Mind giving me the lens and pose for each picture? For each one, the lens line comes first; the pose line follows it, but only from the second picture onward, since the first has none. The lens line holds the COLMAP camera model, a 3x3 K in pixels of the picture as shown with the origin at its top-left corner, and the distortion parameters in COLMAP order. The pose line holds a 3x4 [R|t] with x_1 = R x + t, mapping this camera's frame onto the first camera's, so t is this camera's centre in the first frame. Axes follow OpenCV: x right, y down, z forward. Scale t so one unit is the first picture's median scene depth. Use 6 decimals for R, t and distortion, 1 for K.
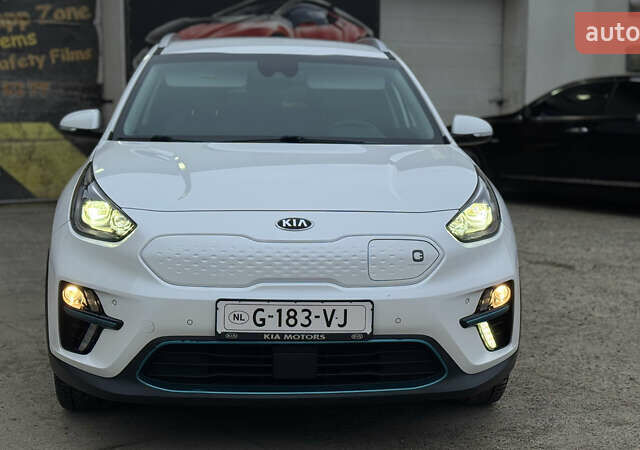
lens RADIAL K [[1078.9, 0, 320.3], [0, 1078.9, 234.5], [0, 0, 1]] dist [0.171818, 0.136913]
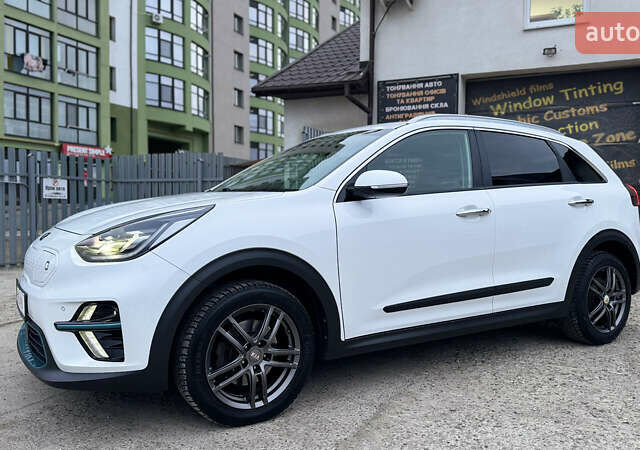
lens RADIAL K [[561.6, 0, 325.9], [0, 561.6, 228.8], [0, 0, 1]] dist [0.104793, -0.124046]
pose [[0.488301, 0.036950, -0.871893, 0.853965], [-0.116669, 0.992898, -0.023262, -0.046596], [0.864841, 0.113082, 0.489144, 0.967990]]
